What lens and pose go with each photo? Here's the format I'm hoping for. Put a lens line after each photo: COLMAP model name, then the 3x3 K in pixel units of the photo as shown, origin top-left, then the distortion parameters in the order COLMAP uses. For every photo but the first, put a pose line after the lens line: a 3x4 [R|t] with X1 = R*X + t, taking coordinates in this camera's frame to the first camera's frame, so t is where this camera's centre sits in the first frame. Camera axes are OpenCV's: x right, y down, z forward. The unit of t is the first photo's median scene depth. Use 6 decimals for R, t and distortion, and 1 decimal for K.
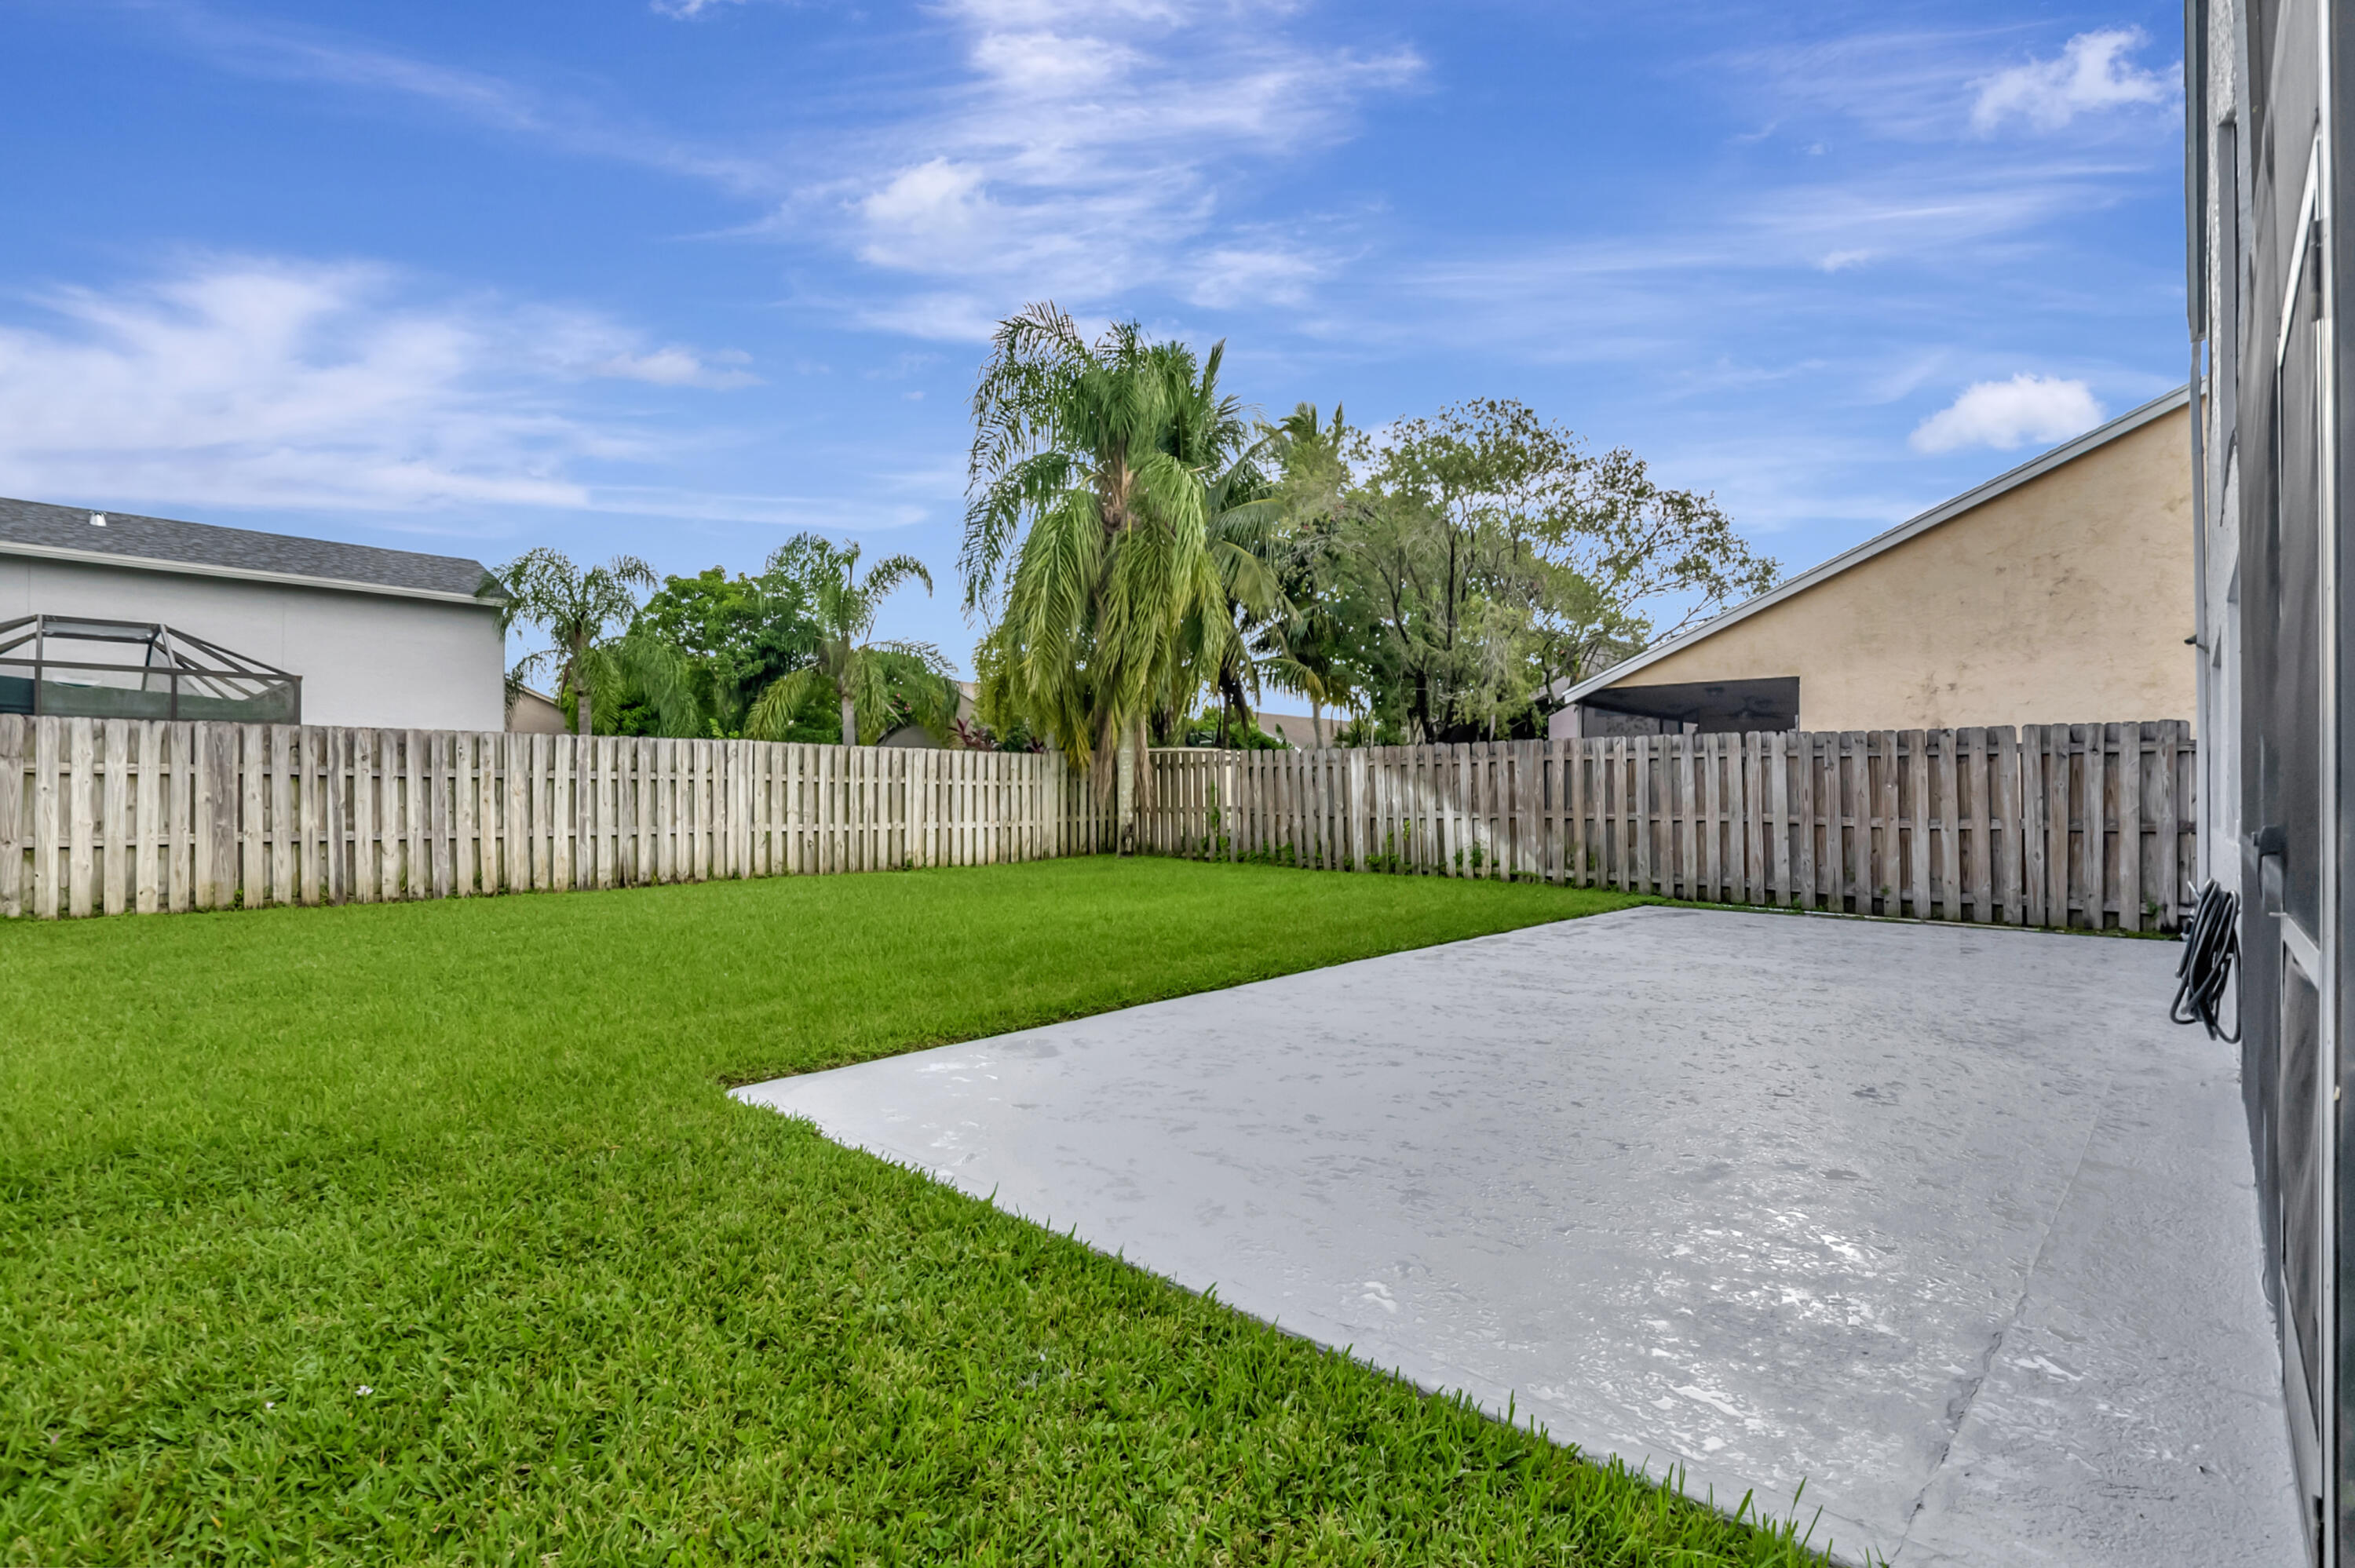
lens RADIAL K [[1083.5, 0, 1193.9], [0, 1083.5, 791.5], [0, 0, 1]] dist [-0.004384, -0.008796]
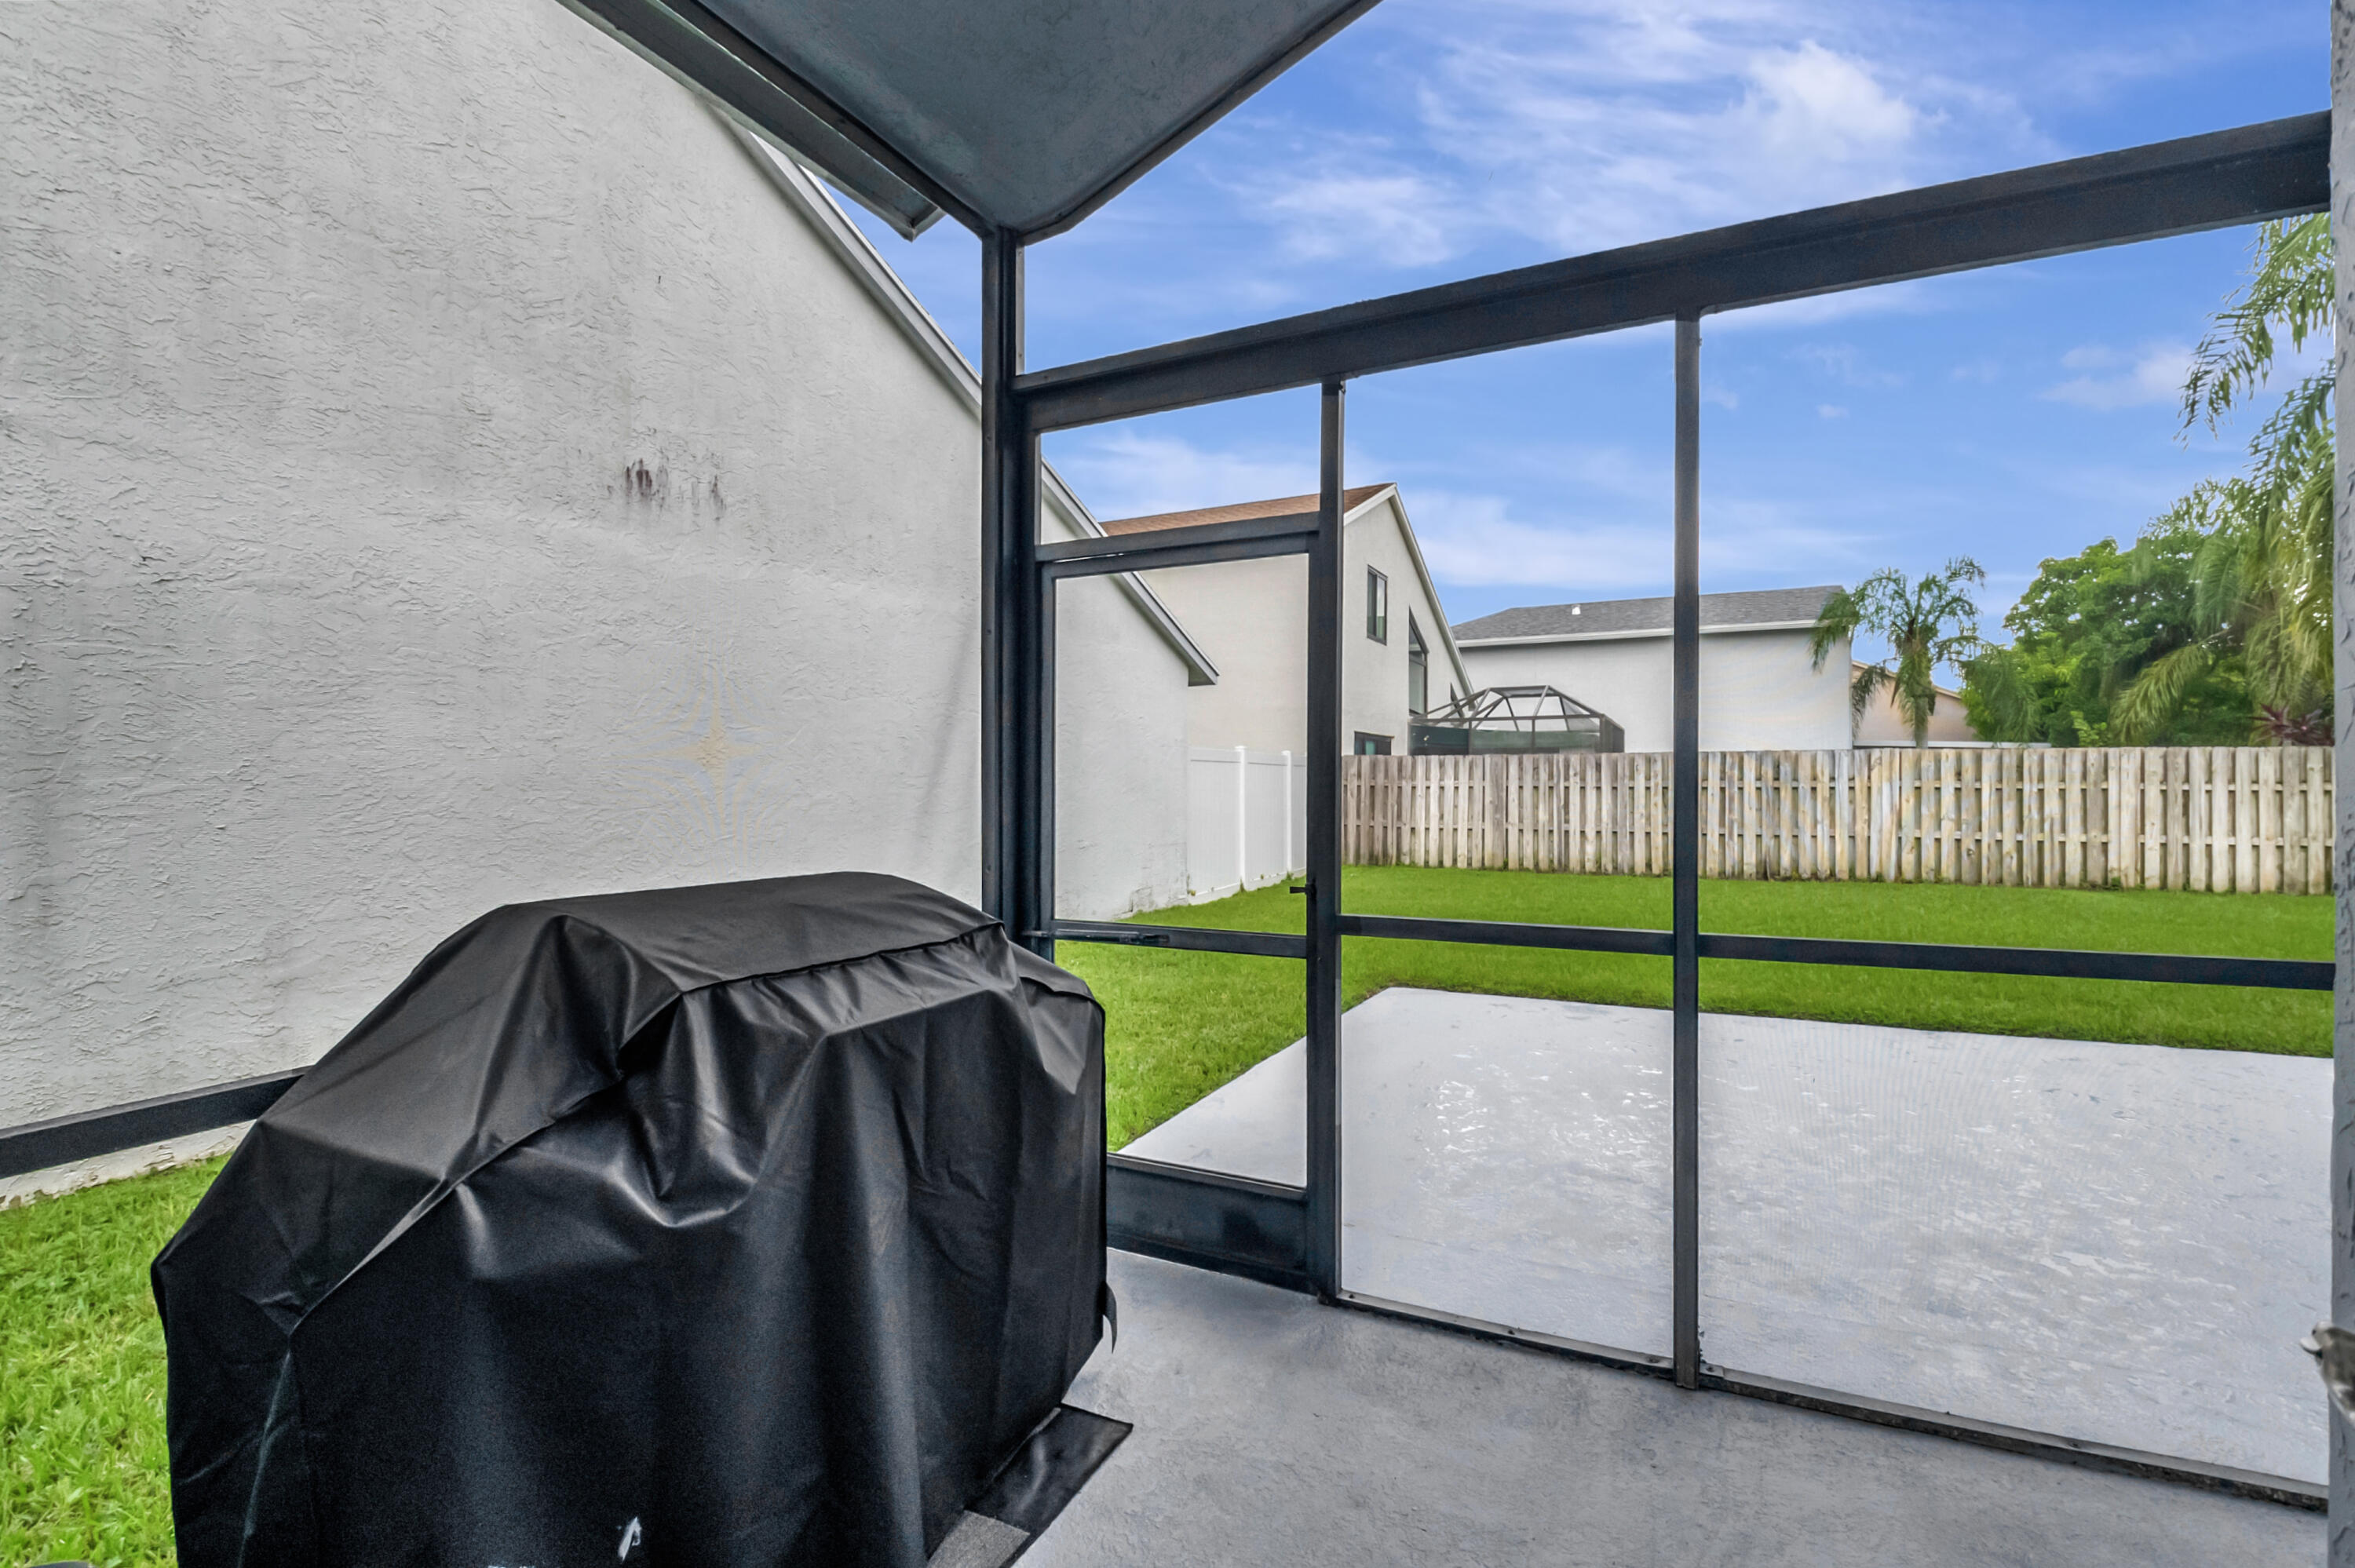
lens RADIAL K [[1053.9, 0, 1183.4], [0, 1053.9, 776.1], [0, 0, 1]] dist [0.000360, -0.013398]
pose [[0.287568, -0.009827, -0.957710, 0.366790], [0.002547, 0.999952, -0.009495, -0.013607], [0.957757, 0.000291, 0.287579, 0.069541]]
